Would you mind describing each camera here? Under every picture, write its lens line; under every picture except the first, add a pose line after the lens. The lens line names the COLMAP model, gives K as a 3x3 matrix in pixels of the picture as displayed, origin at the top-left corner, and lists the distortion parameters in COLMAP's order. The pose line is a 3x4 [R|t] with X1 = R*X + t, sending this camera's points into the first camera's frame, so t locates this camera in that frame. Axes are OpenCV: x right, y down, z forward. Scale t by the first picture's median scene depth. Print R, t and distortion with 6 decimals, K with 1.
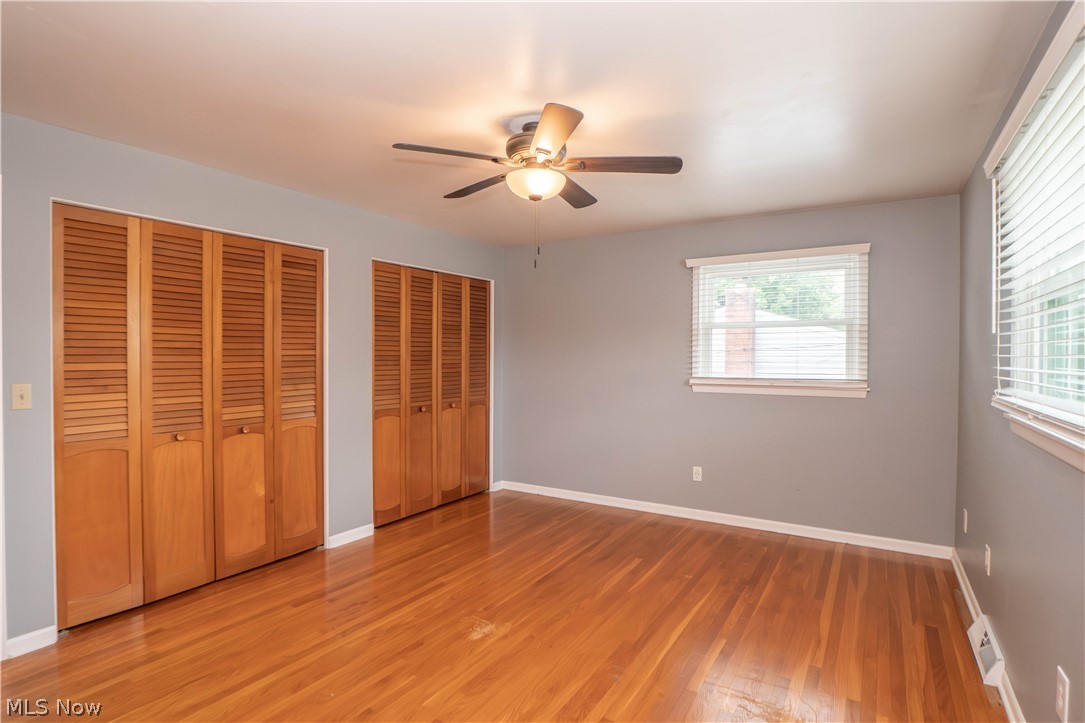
lens RADIAL K [[541.7, 0, 547.4], [0, 541.7, 362.4], [0, 0, 1]] dist [-0.025775, 0.001093]
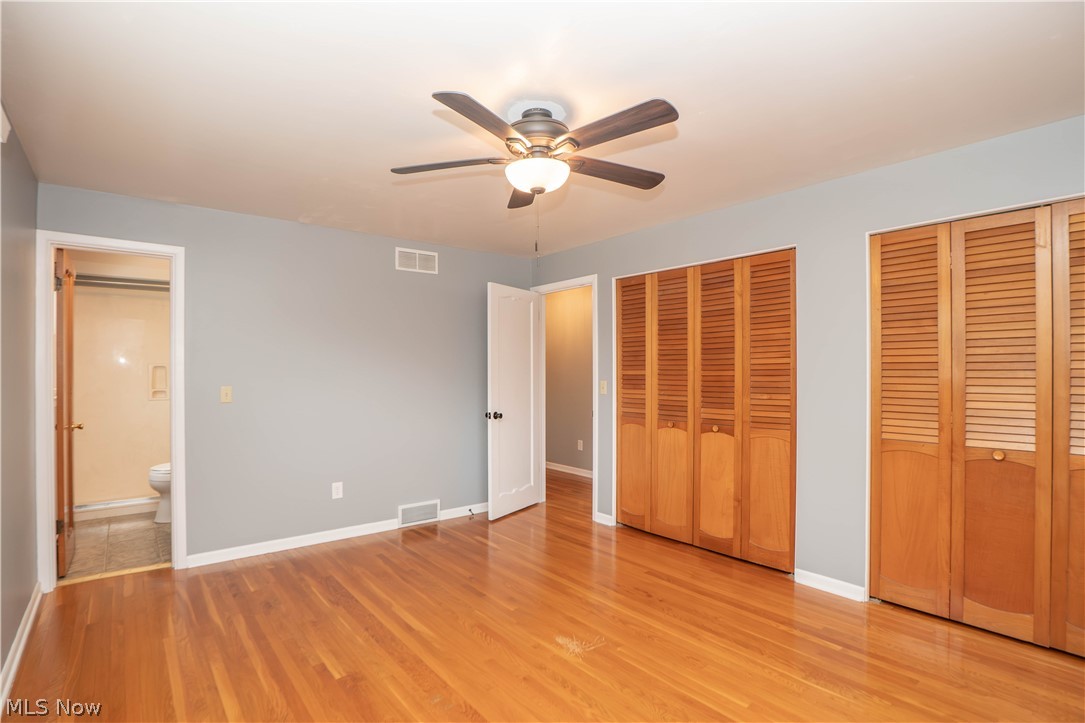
lens RADIAL K [[541.7, 0, 547.4], [0, 541.7, 362.4], [0, 0, 1]] dist [-0.025775, 0.001093]
pose [[-0.317130, -0.002657, -0.948378, 0.649825], [-0.000989, 0.999996, -0.002471, -0.014423], [0.948382, 0.000155, -0.317132, 1.022440]]
